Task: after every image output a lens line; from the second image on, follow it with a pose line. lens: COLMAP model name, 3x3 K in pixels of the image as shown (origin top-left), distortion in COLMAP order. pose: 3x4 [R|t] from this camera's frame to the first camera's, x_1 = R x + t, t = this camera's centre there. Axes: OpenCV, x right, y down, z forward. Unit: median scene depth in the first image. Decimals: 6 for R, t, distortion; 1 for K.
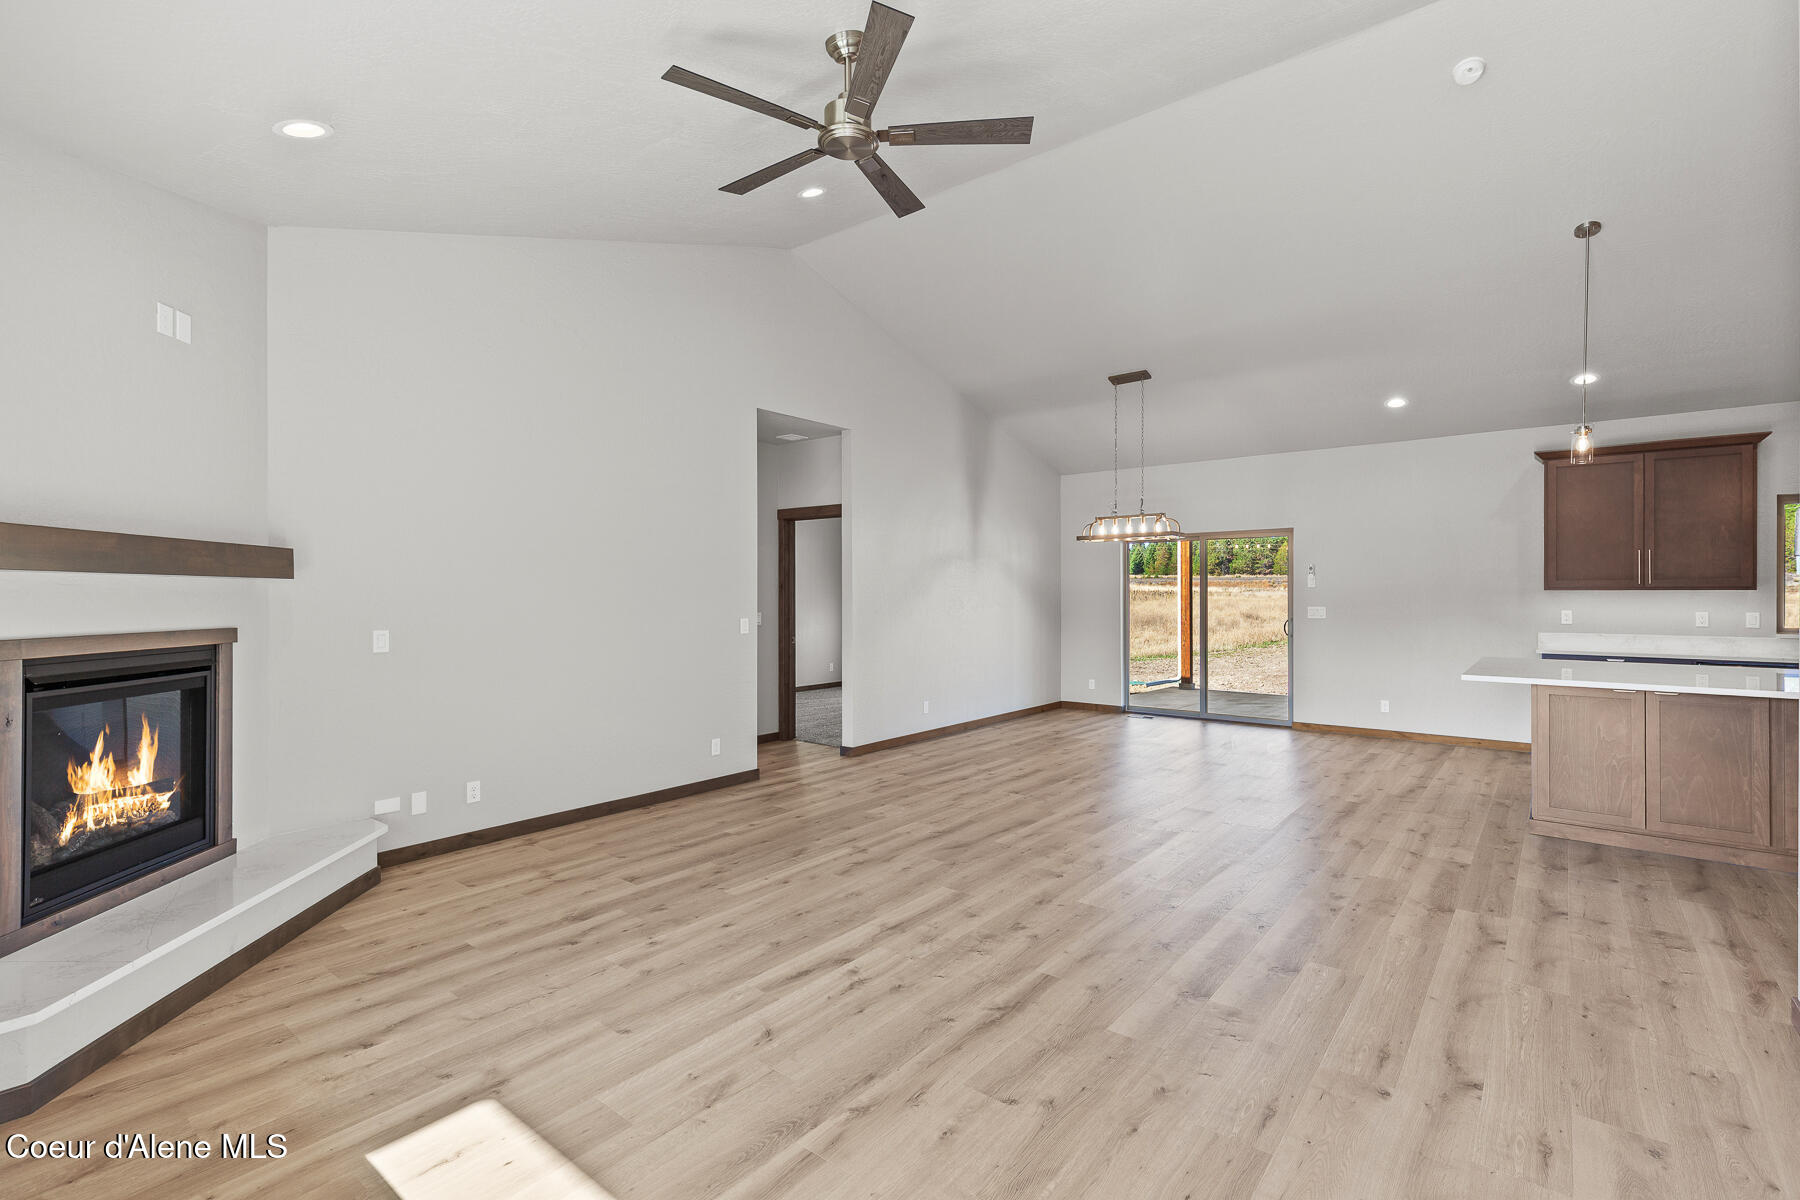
lens RADIAL K [[812.1, 0, 894.4], [0, 812.1, 595.2], [0, 0, 1]] dist [0.007694, -0.001508]
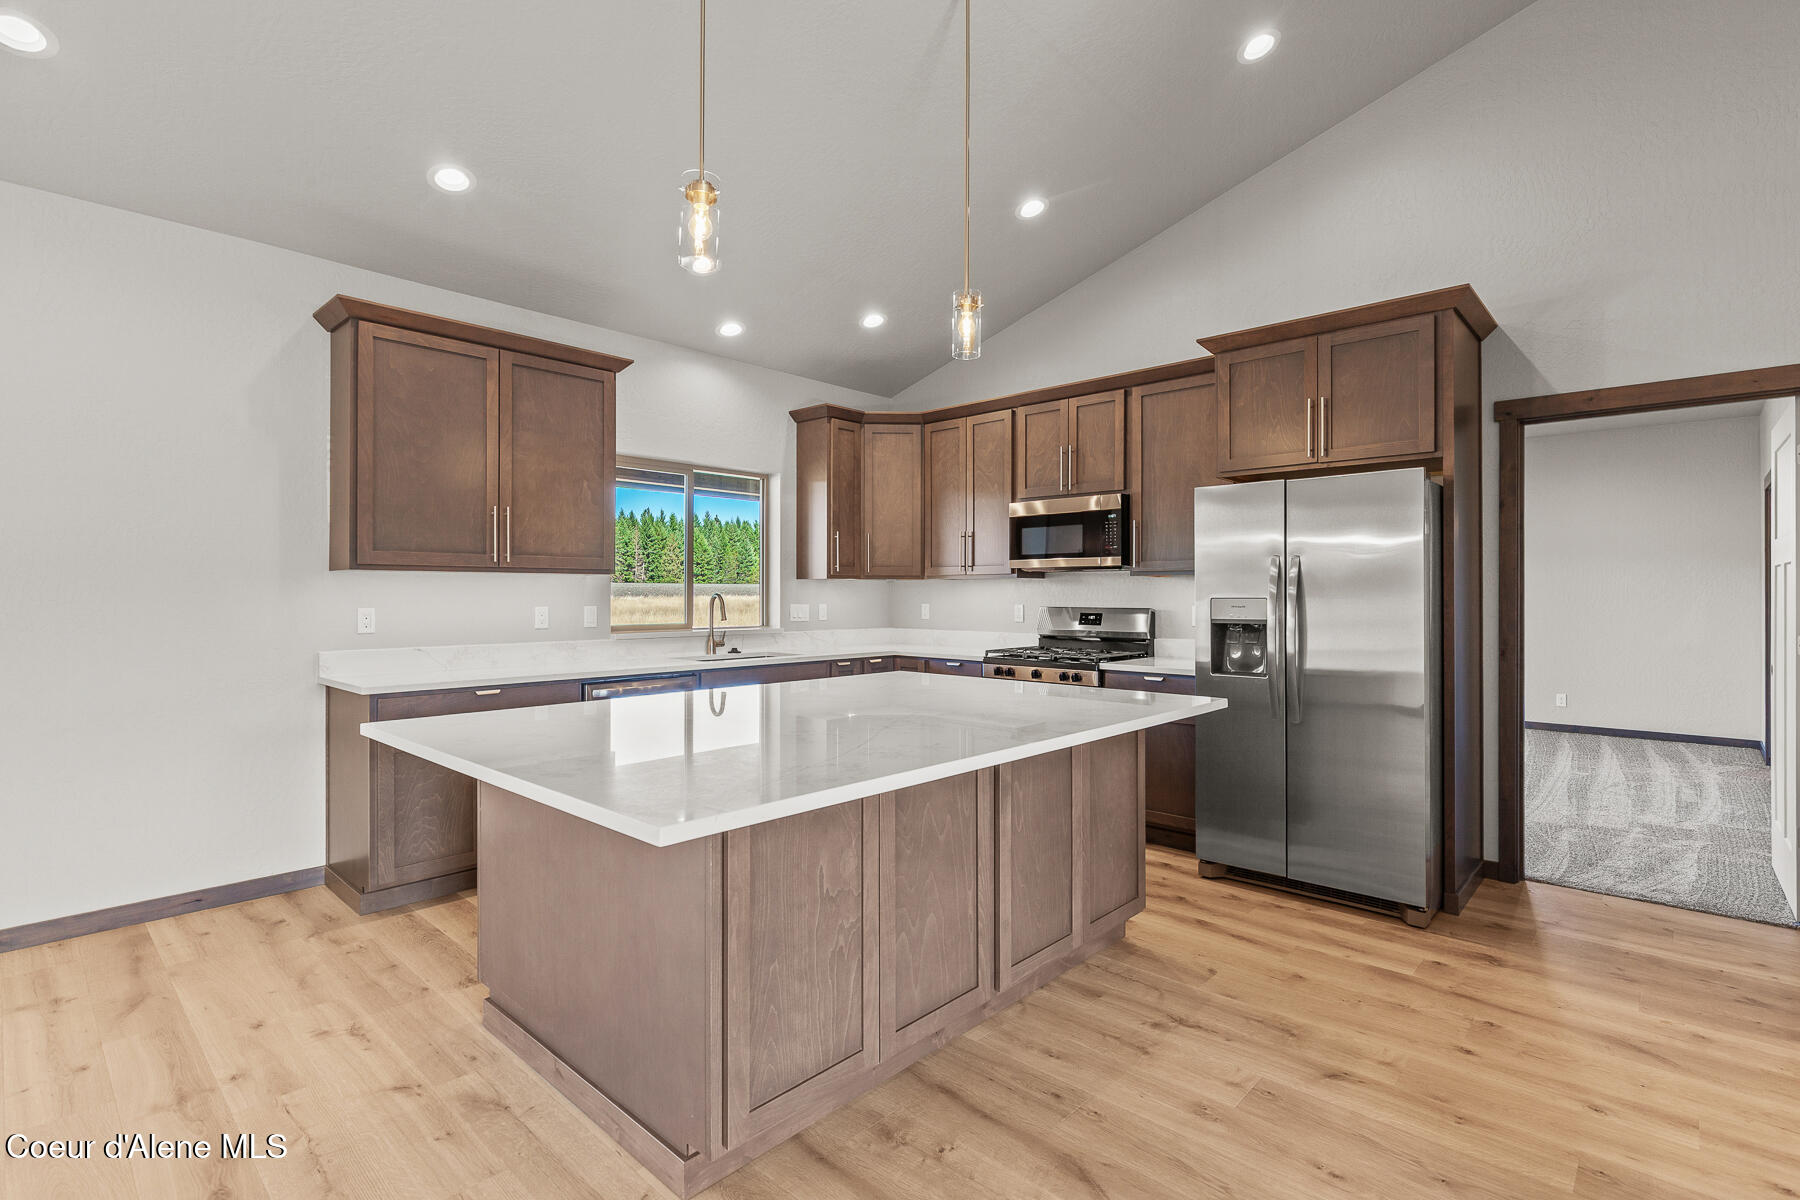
lens RADIAL K [[848.1, 0, 920.1], [0, 848.1, 591.6], [0, 0, 1]] dist [0.002378, -0.001783]
pose [[0.049342, 0.004865, 0.998770, 0.408035], [0.003089, 0.999983, -0.005024, 0.017517], [-0.998777, 0.003333, 0.049326, 0.898207]]
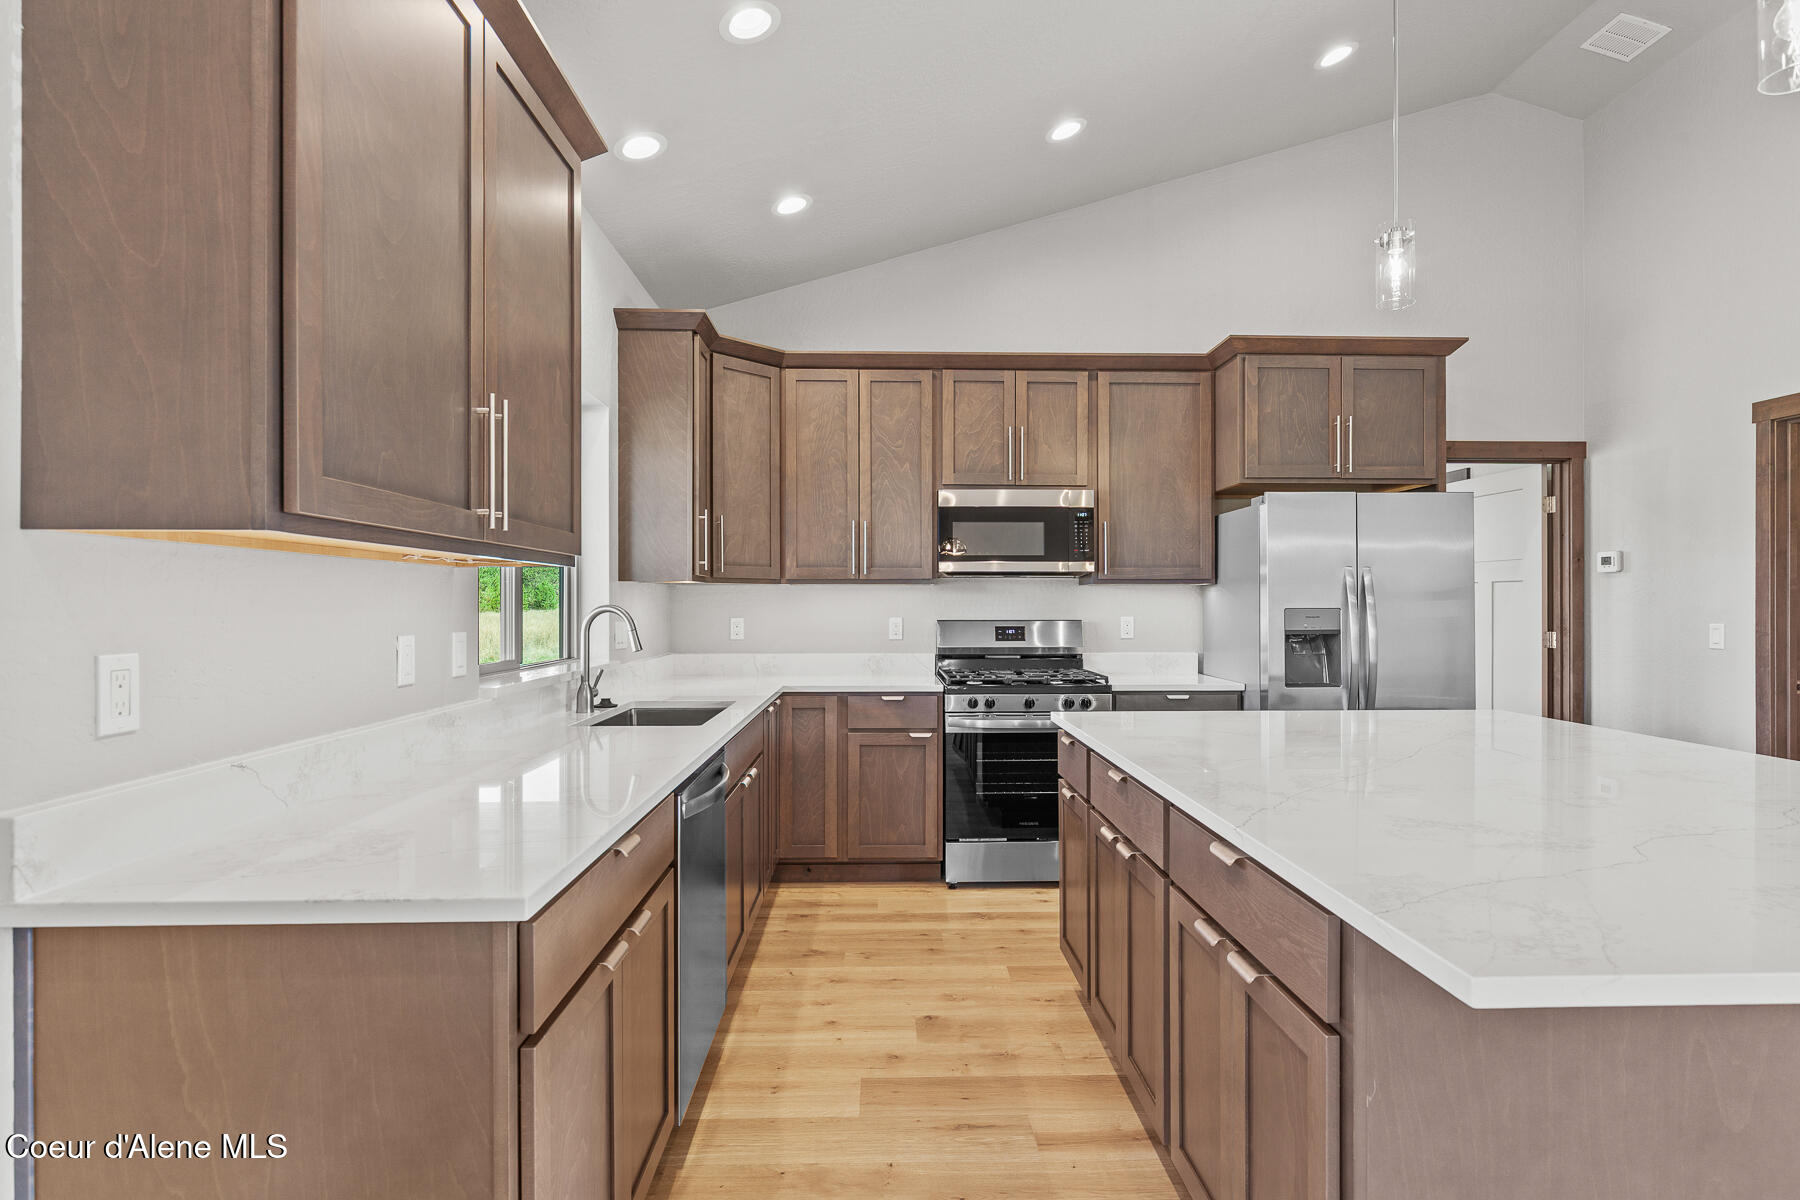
lens RADIAL K [[913.6, 0, 909.6], [0, 913.6, 600.5], [0, 0, 1]] dist [0.002527, -0.000773]
pose [[-0.661251, 0.005260, 0.750146, 0.847671], [0.005824, 0.999981, -0.001878, 0.013098], [-0.750142, 0.003127, -0.661269, 1.499721]]
